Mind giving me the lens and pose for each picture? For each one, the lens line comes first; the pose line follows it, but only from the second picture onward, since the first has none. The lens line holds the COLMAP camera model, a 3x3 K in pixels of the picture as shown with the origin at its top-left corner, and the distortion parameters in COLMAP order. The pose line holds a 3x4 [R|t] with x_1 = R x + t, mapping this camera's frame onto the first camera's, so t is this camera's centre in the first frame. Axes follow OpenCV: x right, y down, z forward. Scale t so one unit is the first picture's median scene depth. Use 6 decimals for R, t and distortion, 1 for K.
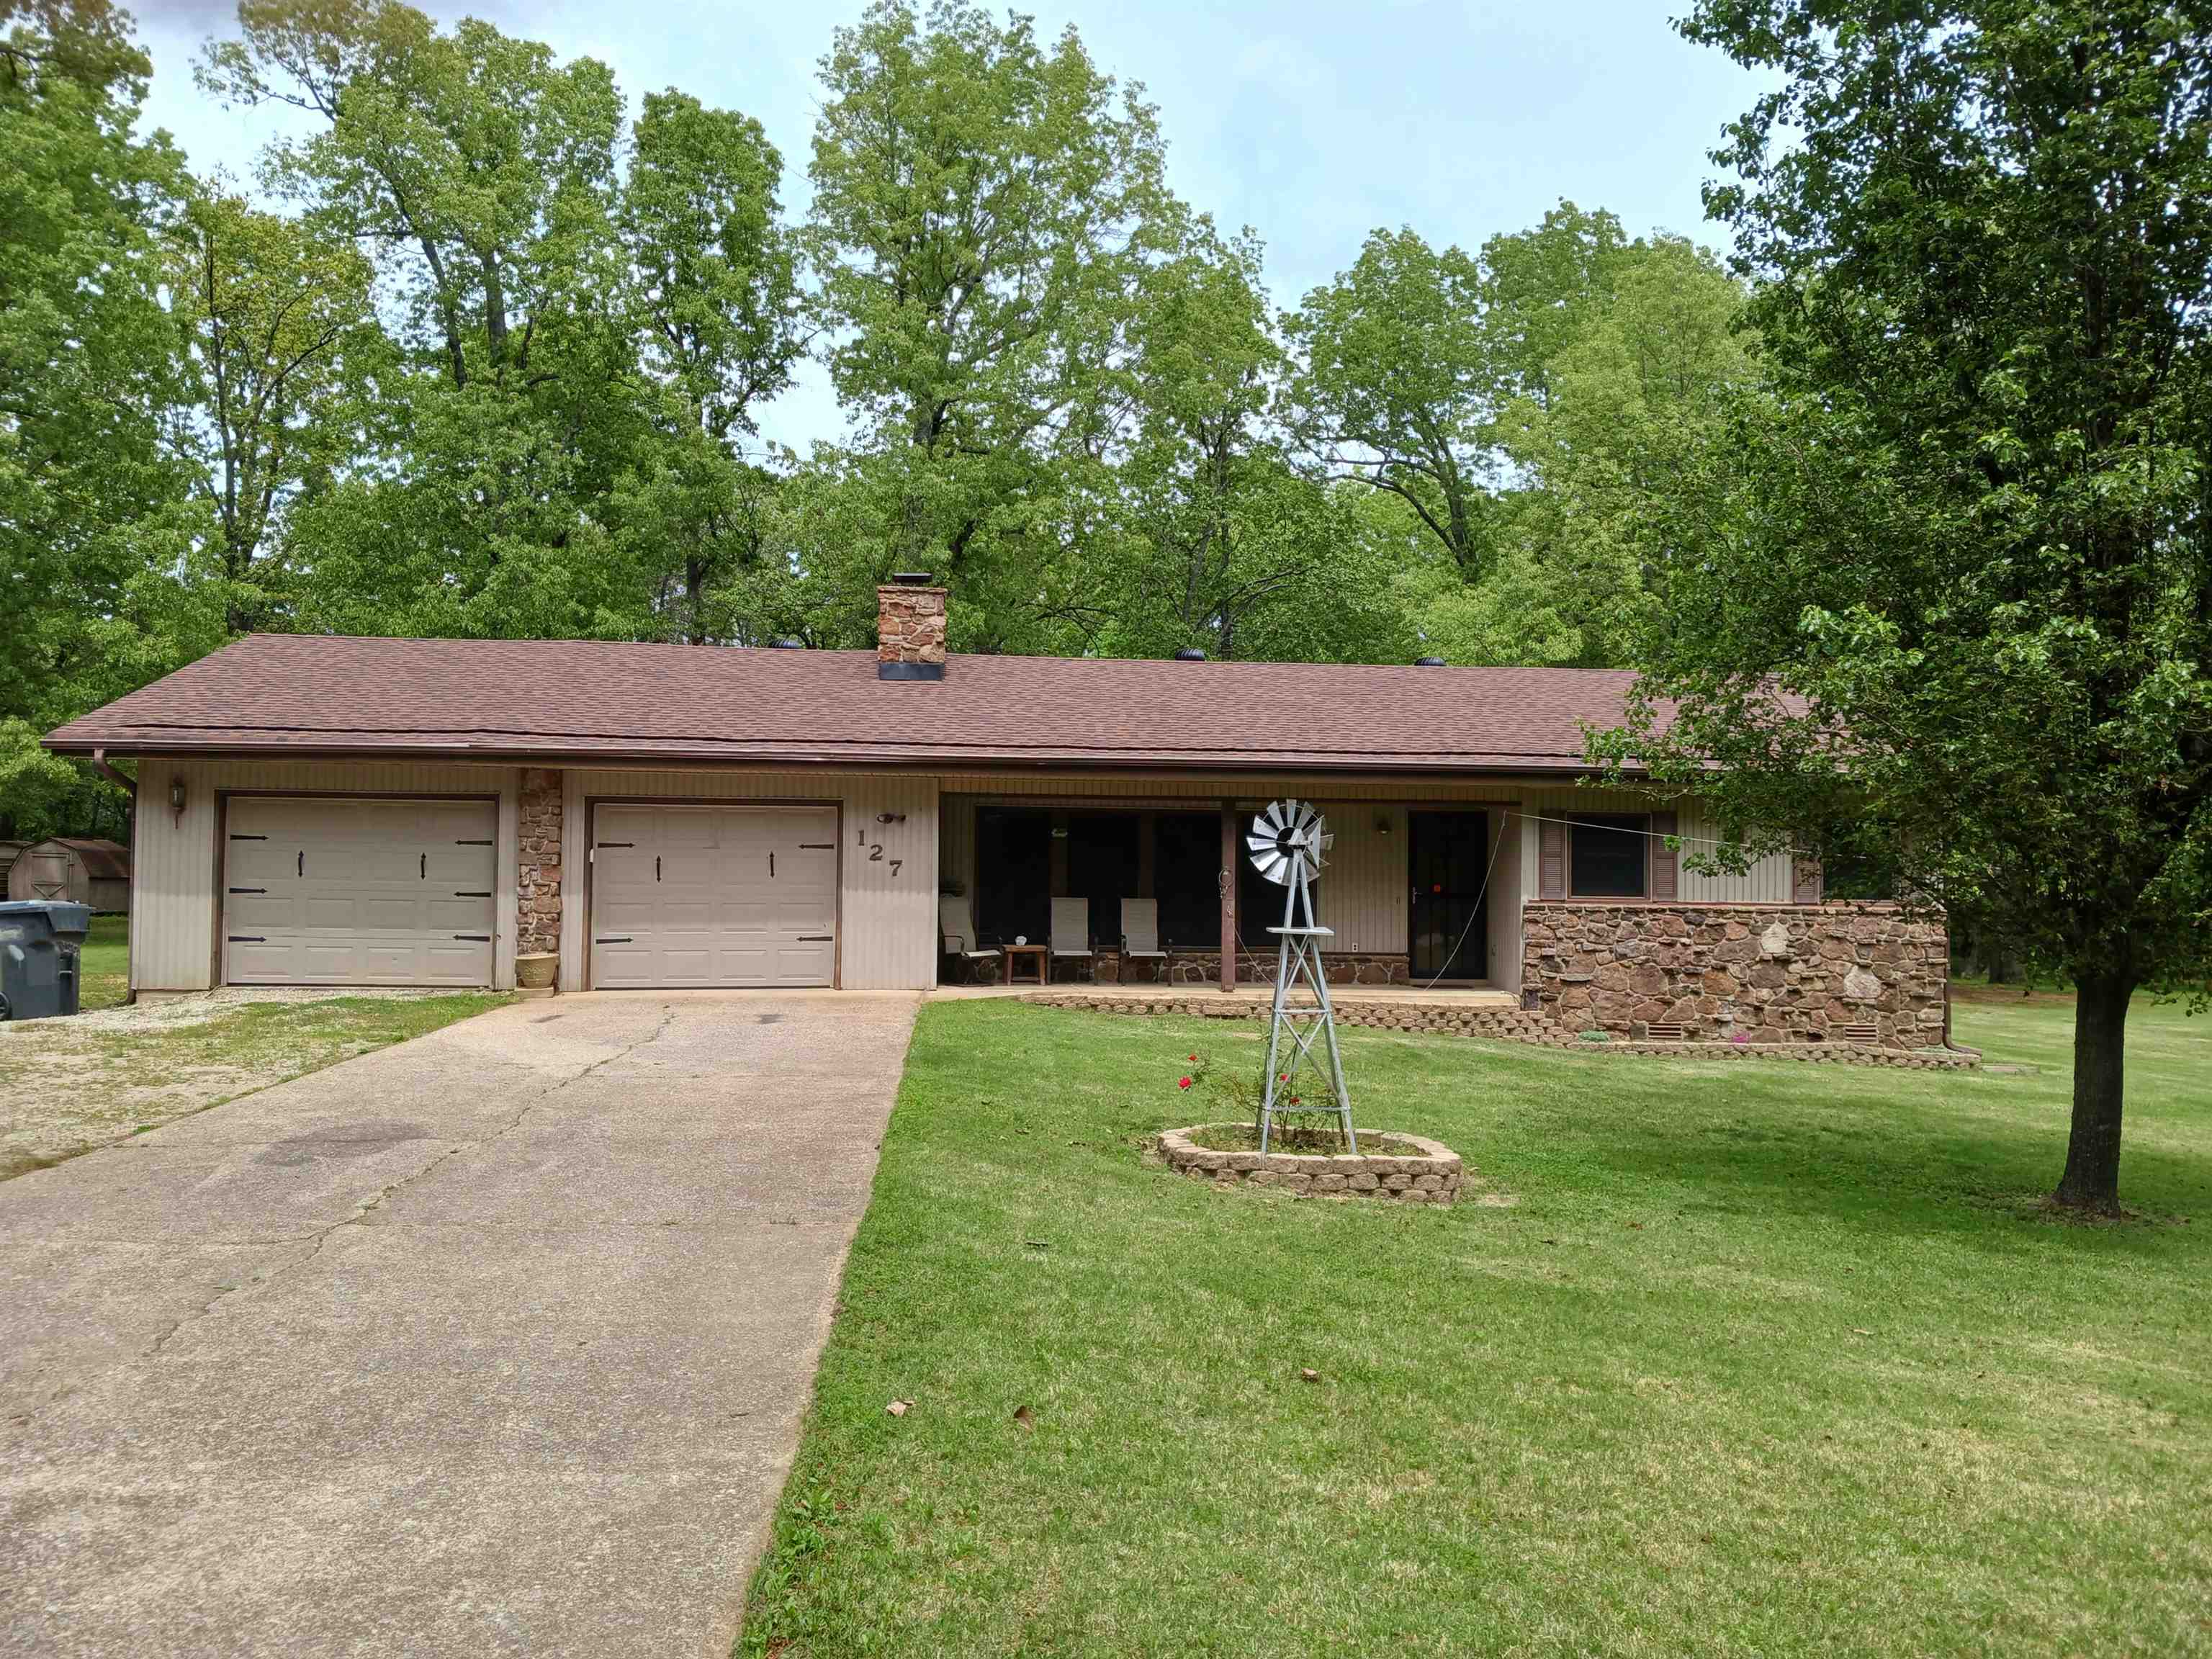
lens RADIAL K [[1747.7, 0, 1098.9], [0, 1747.7, 816.2], [0, 0, 1]] dist [0.066852, -0.083683]
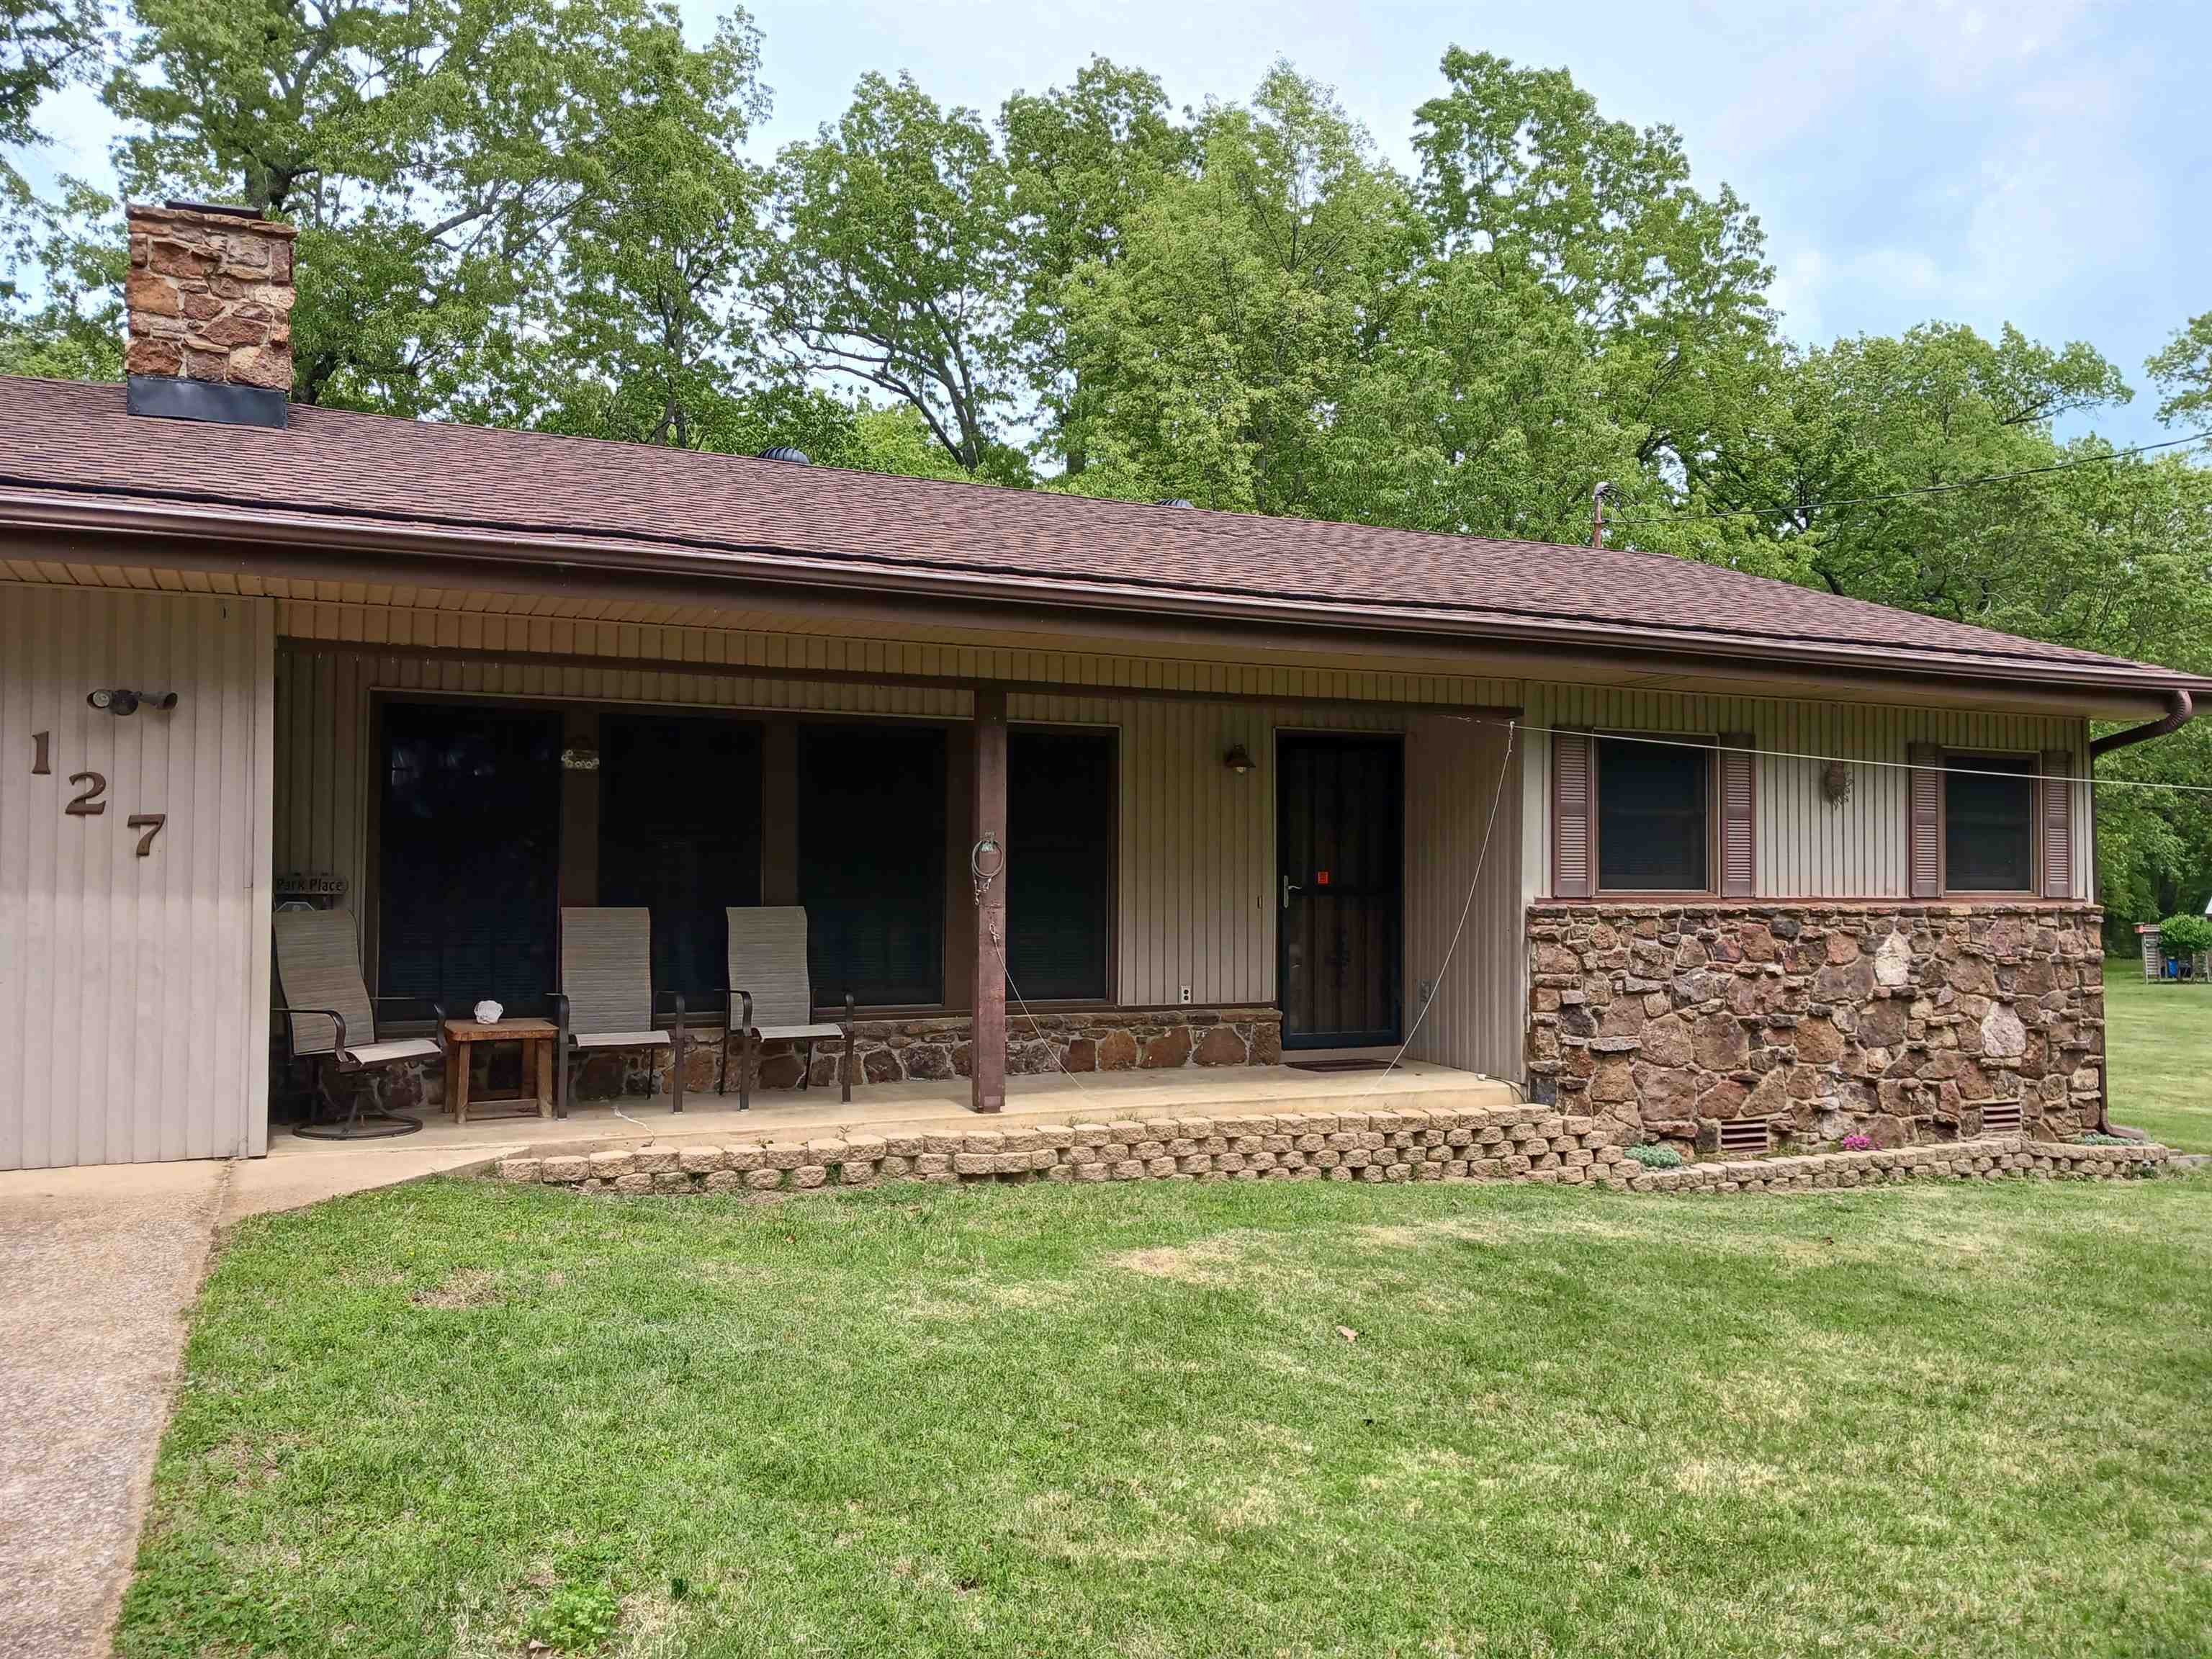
lens RADIAL K [[1747.7, 0, 1096.2], [0, 1747.7, 816.1], [0, 0, 1]] dist [0.066852, -0.083683]
pose [[0.940949, 0.002723, 0.338537, -0.051243], [-0.003318, 0.999994, 0.001178, 0.023362], [-0.338532, -0.002231, 0.940952, 0.552549]]
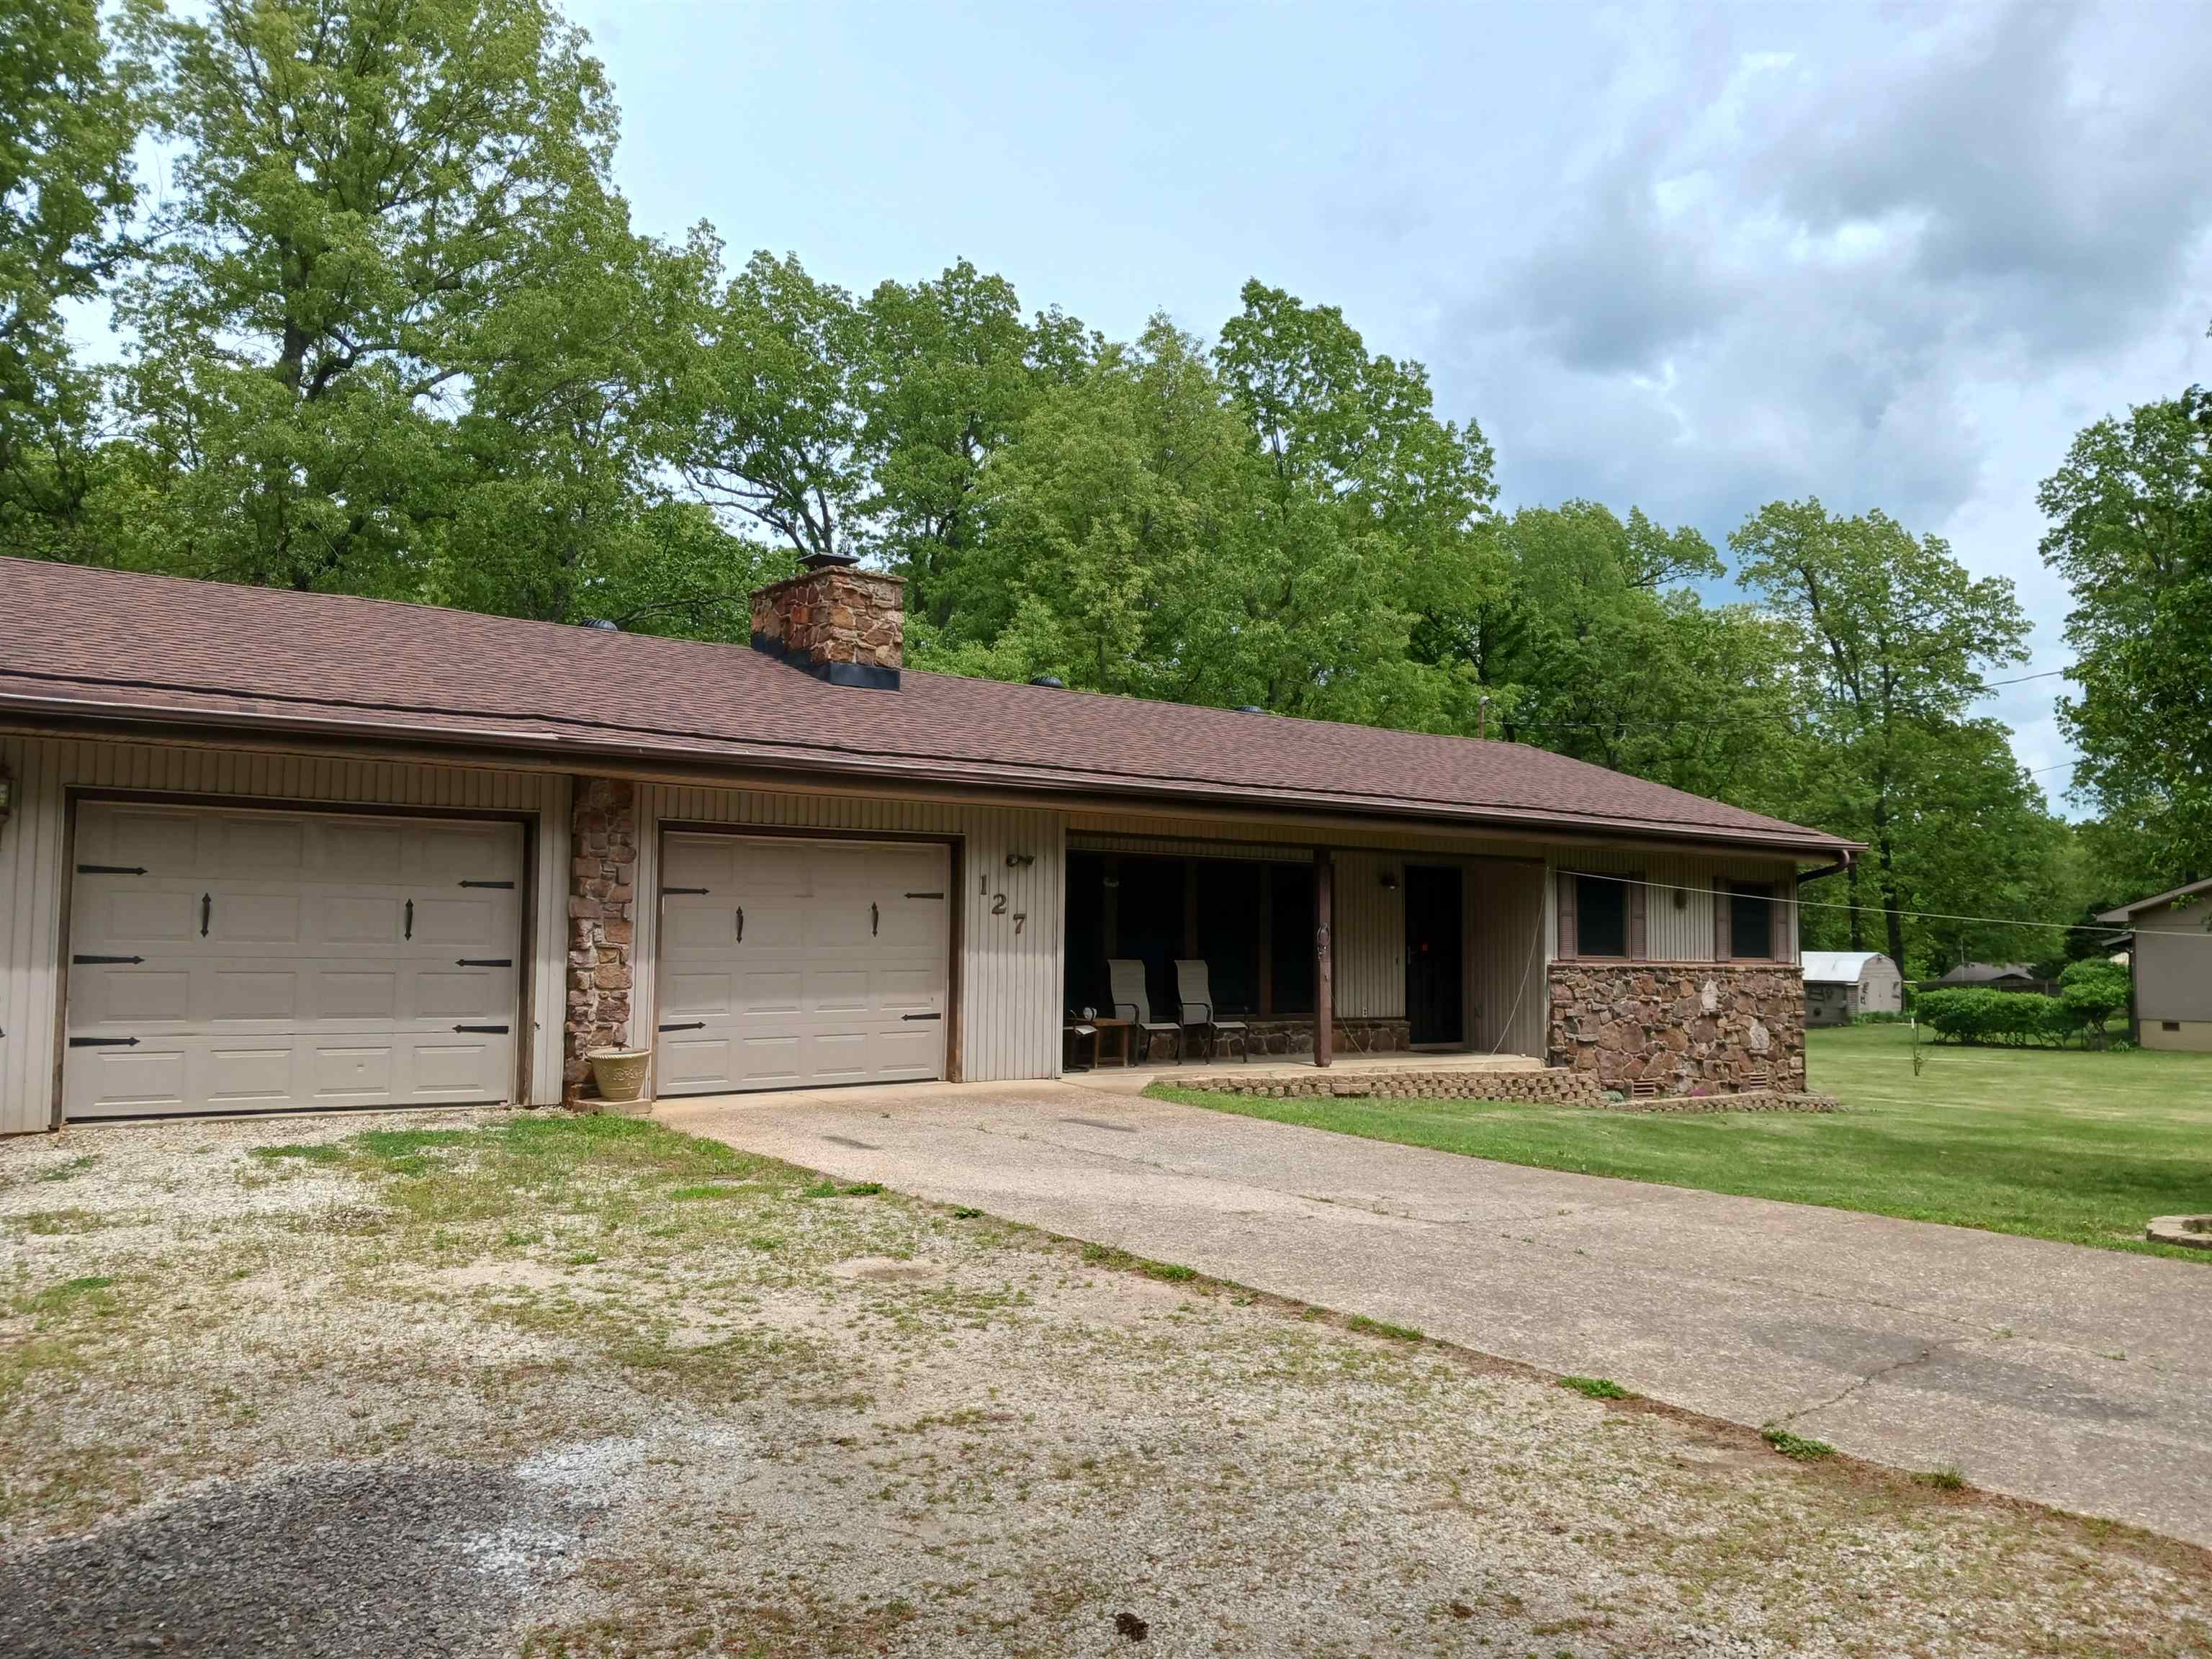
lens RADIAL K [[1747.7, 0, 1086.9], [0, 1747.7, 838.8], [0, 0, 1]] dist [0.066852, -0.083683]
pose [[0.852948, 0.028945, 0.521193, -0.480394], [-0.016839, 0.999468, -0.027948, 0.012232], [-0.521724, 0.015061, 0.852981, 0.300224]]
